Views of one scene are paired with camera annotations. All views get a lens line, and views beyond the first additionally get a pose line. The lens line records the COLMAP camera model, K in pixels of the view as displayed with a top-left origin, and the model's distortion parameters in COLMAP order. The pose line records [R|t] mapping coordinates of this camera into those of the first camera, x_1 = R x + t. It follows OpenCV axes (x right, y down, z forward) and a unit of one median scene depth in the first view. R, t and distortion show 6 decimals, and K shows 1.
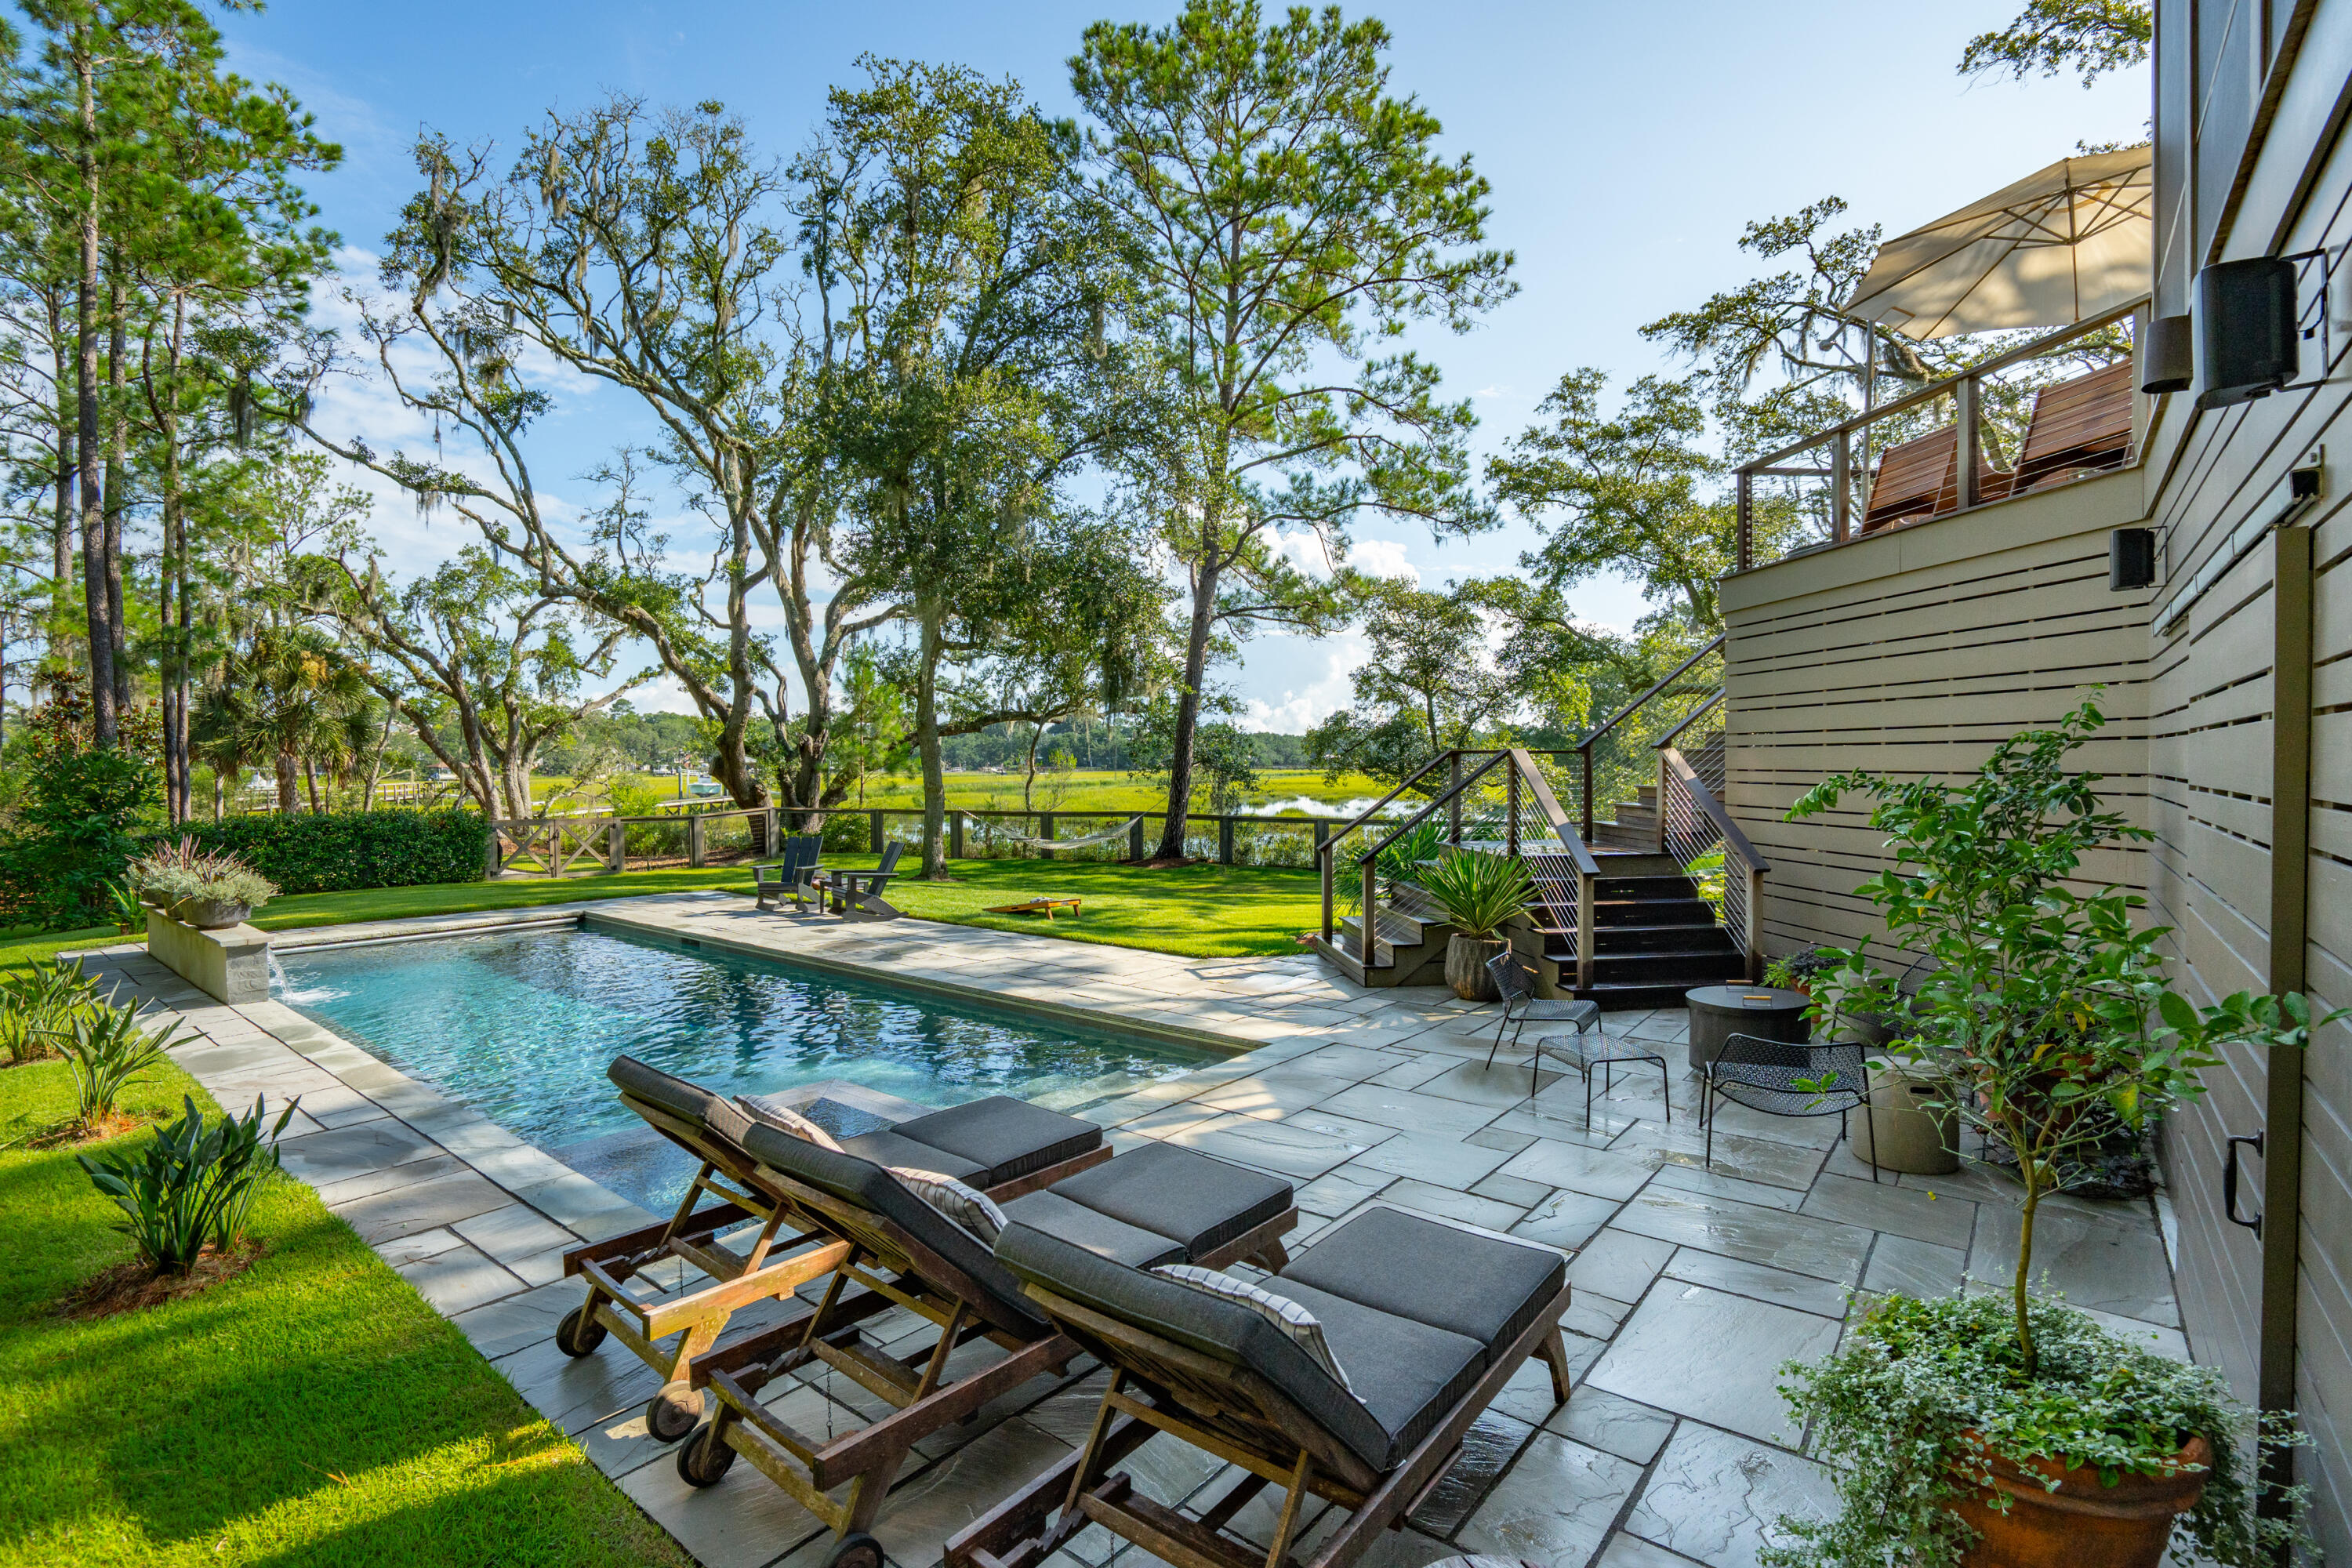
lens RADIAL K [[1090.6, 0, 1175.1], [0, 1090.6, 788.2], [0, 0, 1]] dist [-0.051114, 0.000020]
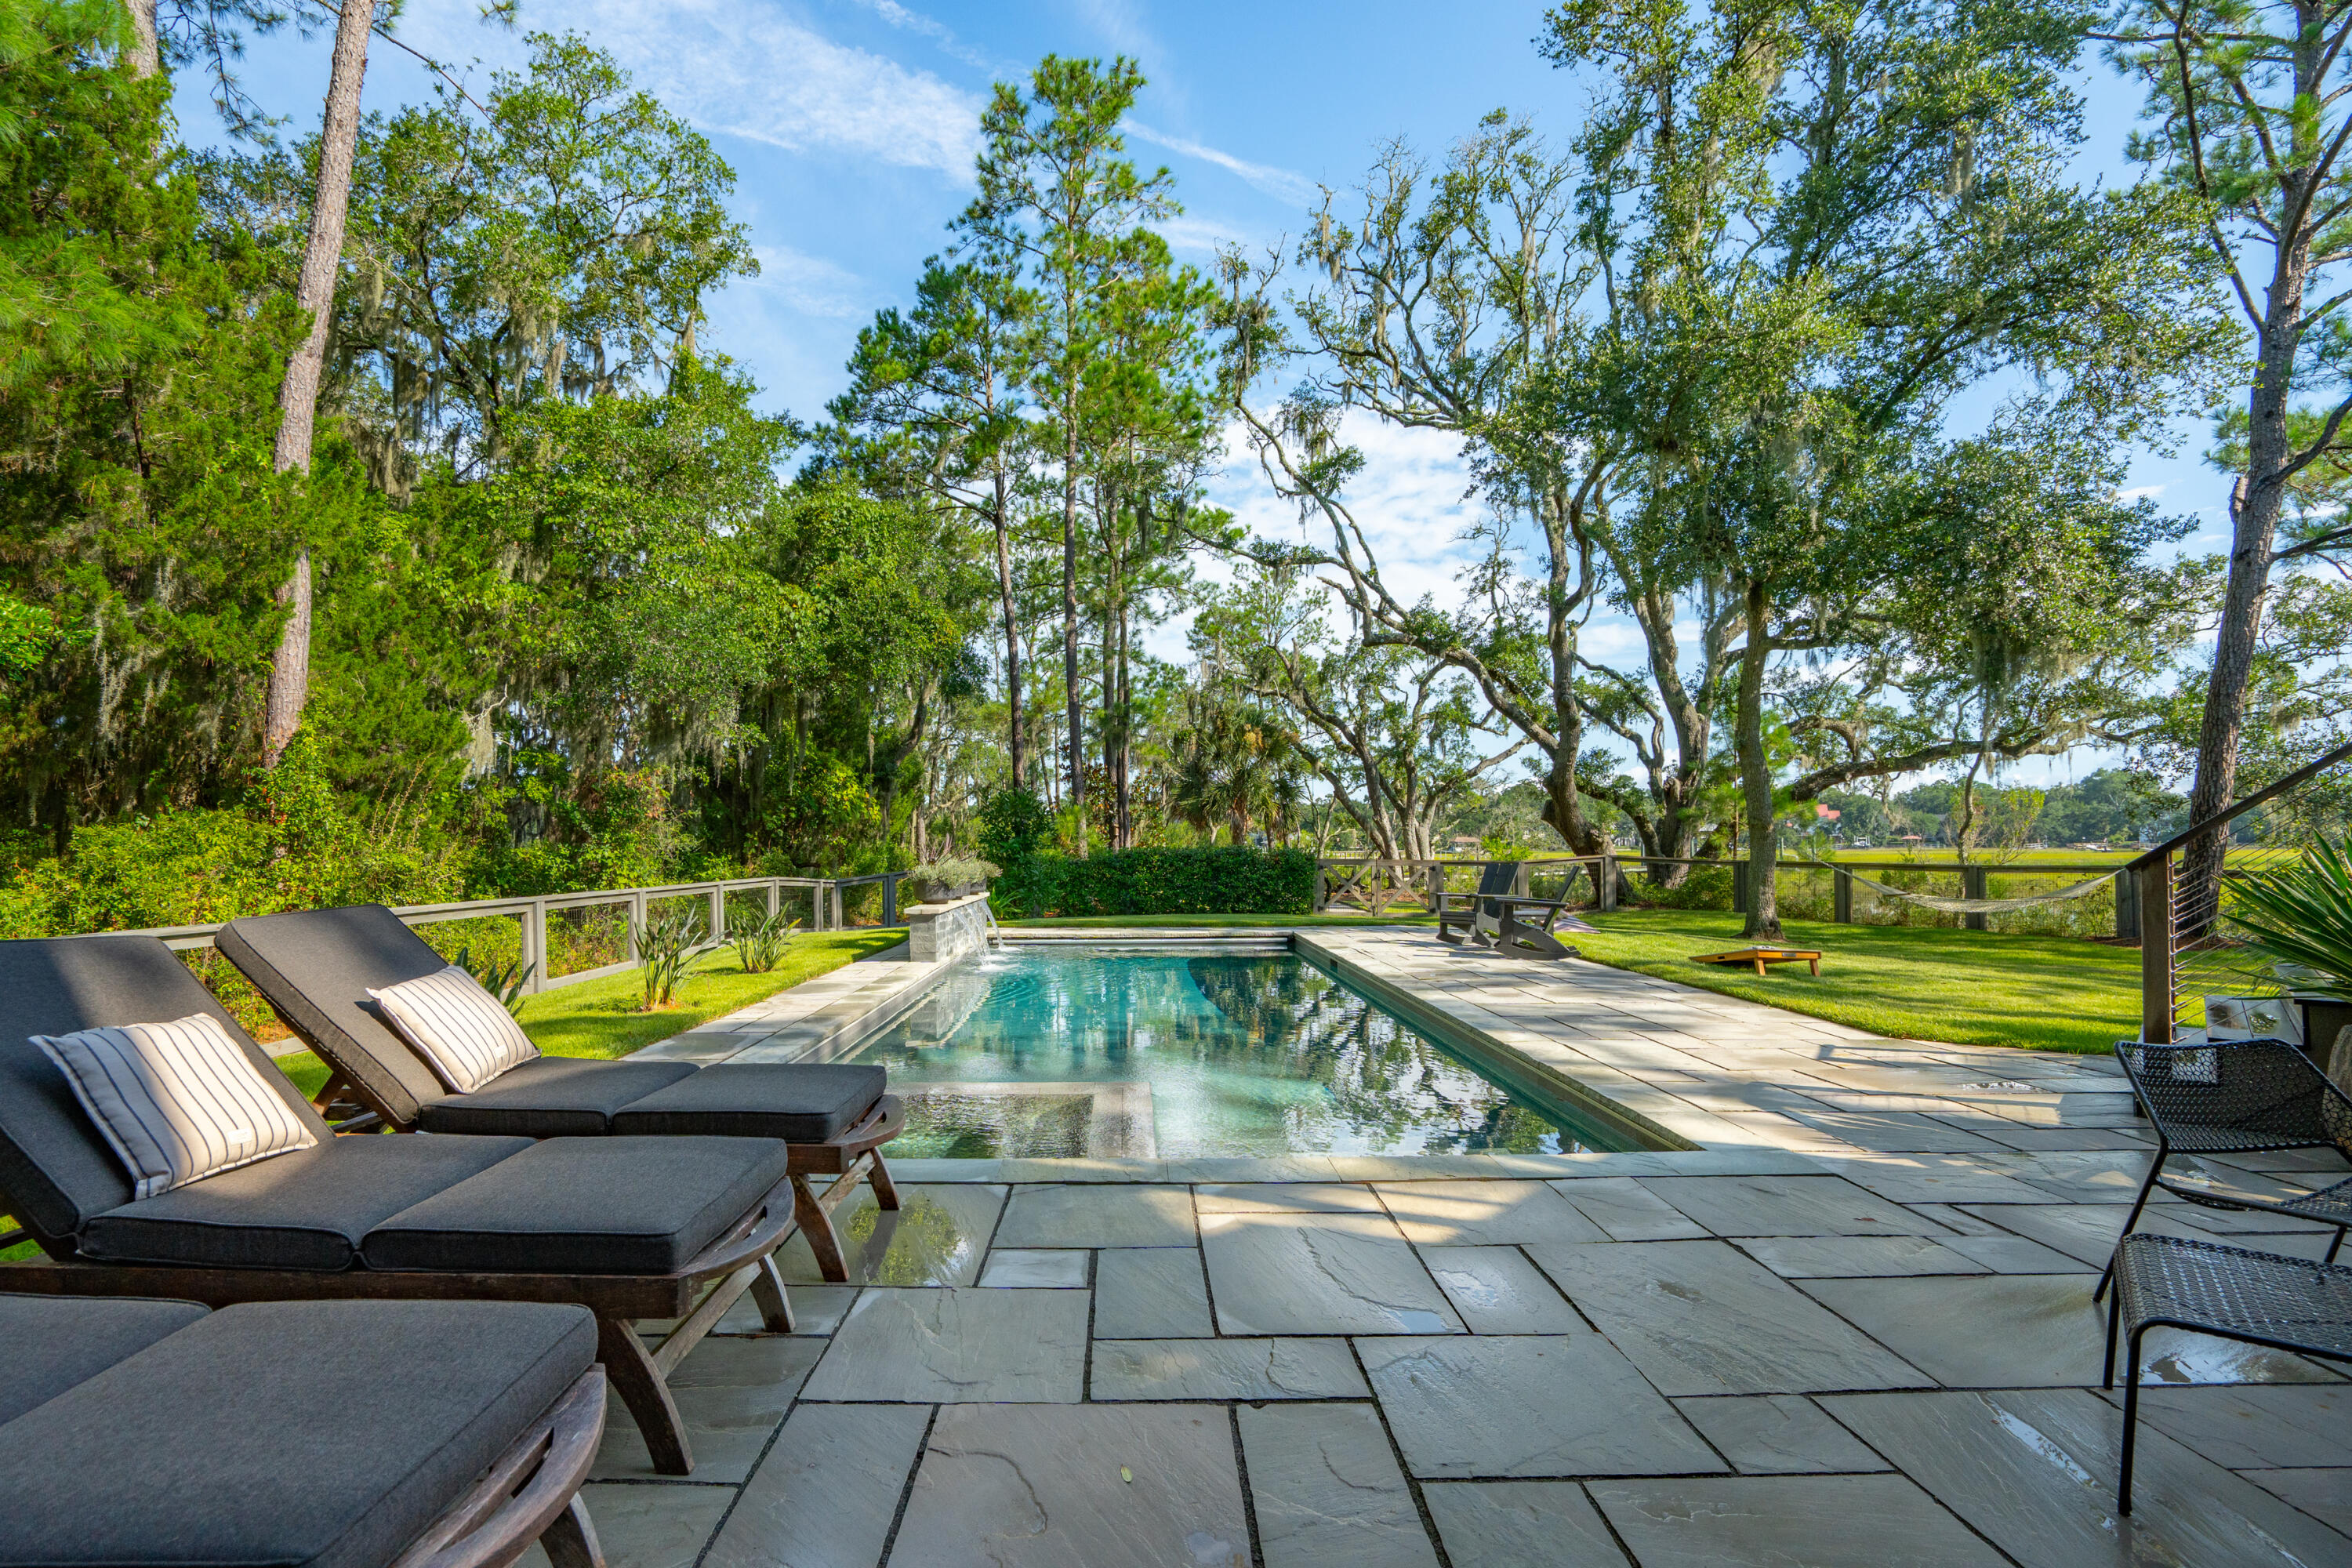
lens RADIAL K [[1117.2, 0, 1137.3], [0, 1117.2, 830.9], [0, 0, 1]] dist [-0.065467, 0.022747]
pose [[0.634744, -0.006018, -0.772699, 0.091800], [-0.015987, 0.999653, -0.020919, 0.024042], [0.772557, 0.025631, 0.634427, 0.114244]]
